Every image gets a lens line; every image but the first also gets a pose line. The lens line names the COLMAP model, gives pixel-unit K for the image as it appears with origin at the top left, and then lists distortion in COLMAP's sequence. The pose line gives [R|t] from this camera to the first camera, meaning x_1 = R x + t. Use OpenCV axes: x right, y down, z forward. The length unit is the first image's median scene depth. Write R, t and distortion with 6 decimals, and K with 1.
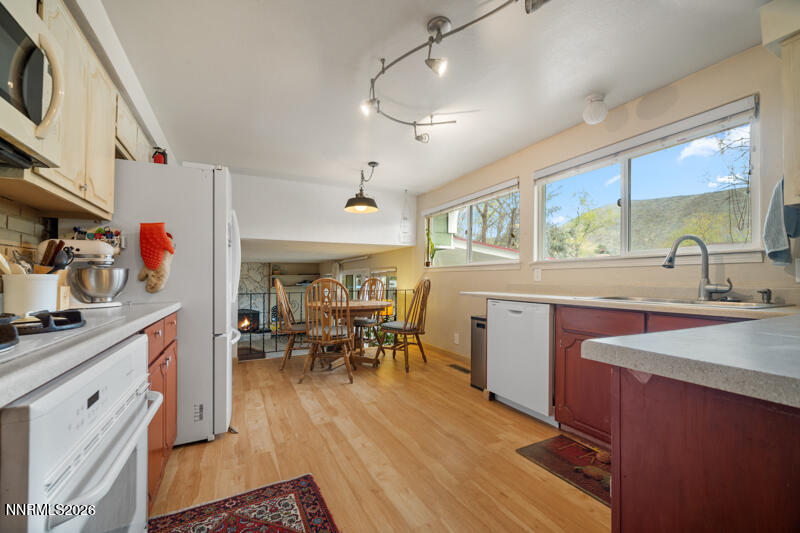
lens RADIAL K [[319.9, 0, 401.0], [0, 319.9, 267.0], [0, 0, 1]] dist [-0.002690, -0.000455]
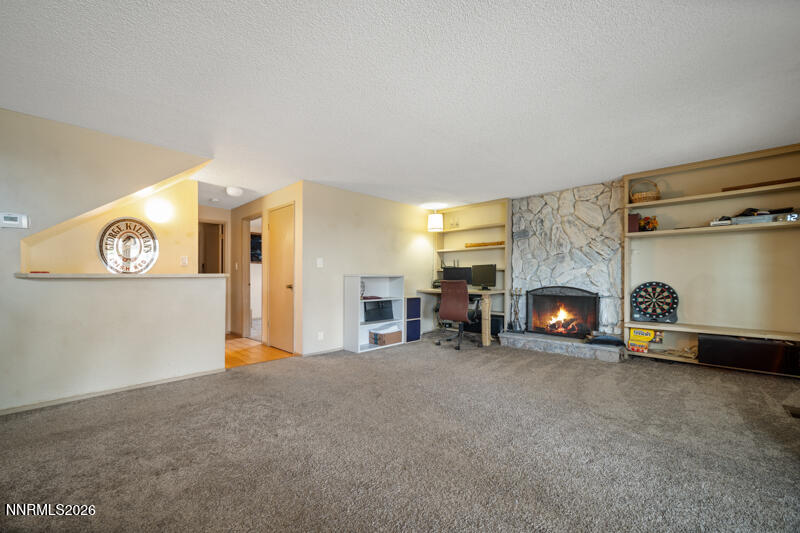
lens RADIAL K [[319.9, 0, 398.8], [0, 319.9, 277.7], [0, 0, 1]] dist [-0.002690, -0.000455]
pose [[0.317258, -0.000393, -0.948339, -0.411155], [0.030244, 0.999495, 0.009703, 0.370642], [0.947857, -0.031760, 0.317110, 2.144854]]
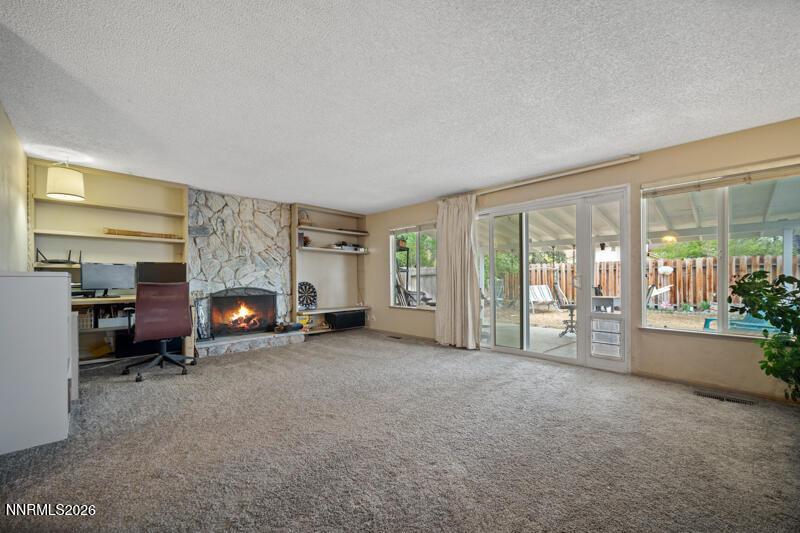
lens RADIAL K [[319.9, 0, 397.3], [0, 319.9, 281.3], [0, 0, 1]] dist [-0.002690, -0.000455]
pose [[0.958496, 0.000083, 0.285104, -1.427844], [-0.012152, 0.999103, 0.040564, 0.342109], [-0.284845, -0.042344, 0.957638, 1.525741]]
